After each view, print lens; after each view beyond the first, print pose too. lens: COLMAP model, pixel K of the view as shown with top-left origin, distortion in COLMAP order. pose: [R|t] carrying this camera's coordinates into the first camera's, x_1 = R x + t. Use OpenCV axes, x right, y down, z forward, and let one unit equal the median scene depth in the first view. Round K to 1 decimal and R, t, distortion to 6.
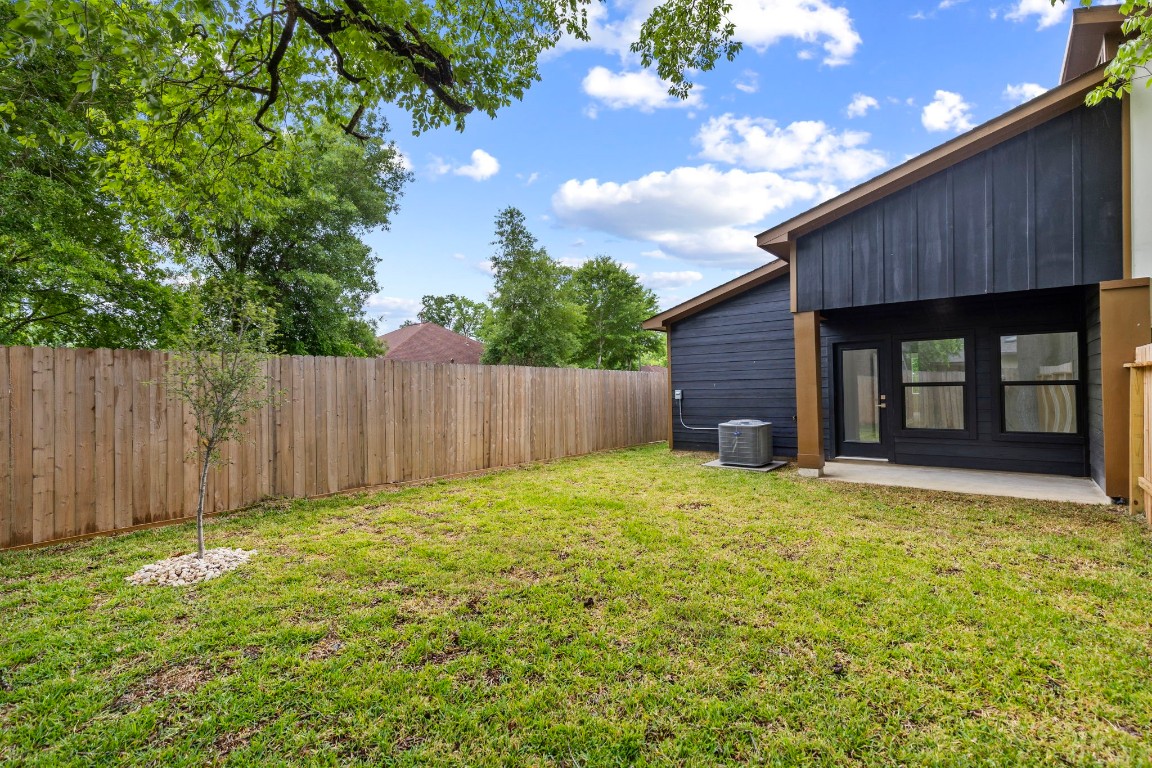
lens RADIAL K [[516.2, 0, 577.1], [0, 516.2, 384.0], [0, 0, 1]] dist [0.007862, -0.000214]
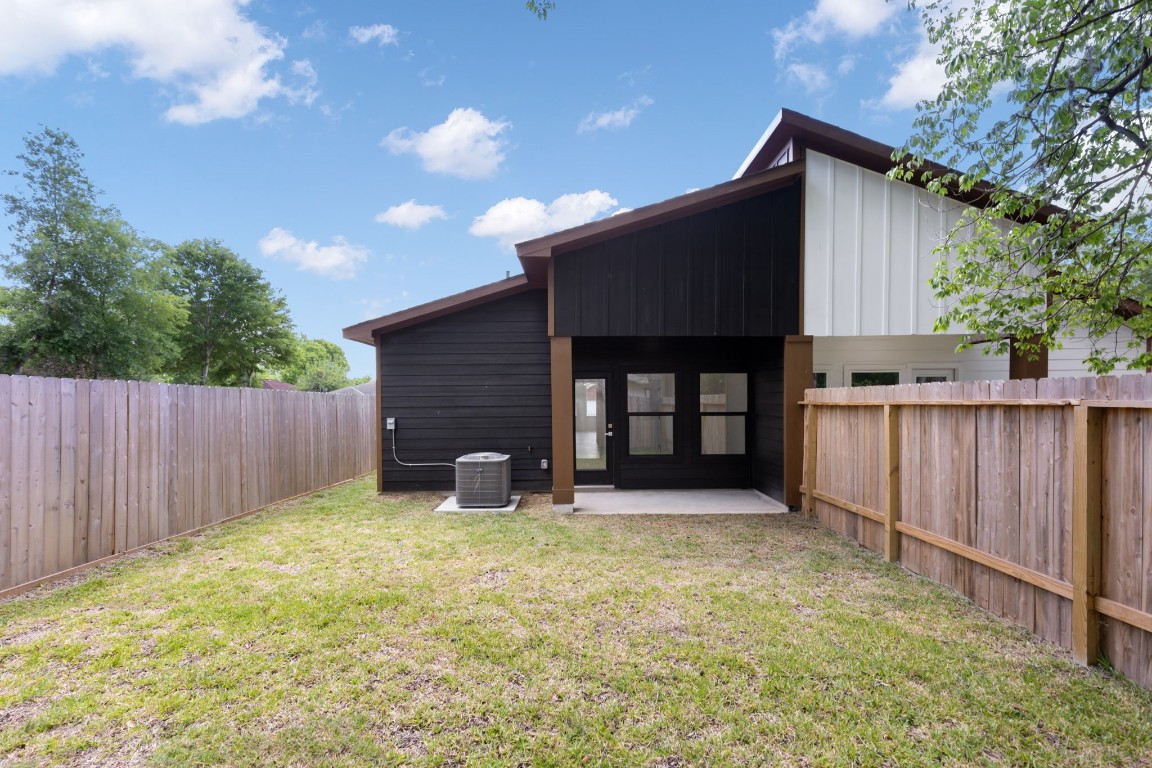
lens RADIAL K [[529.5, 0, 576.3], [0, 529.5, 408.8], [0, 0, 1]] dist [0.006982, 0.000216]
pose [[0.774568, 0.004254, 0.632476, -0.116598], [-0.011437, 0.999908, 0.007281, -0.014137], [-0.632387, -0.012873, 0.774546, 0.200896]]
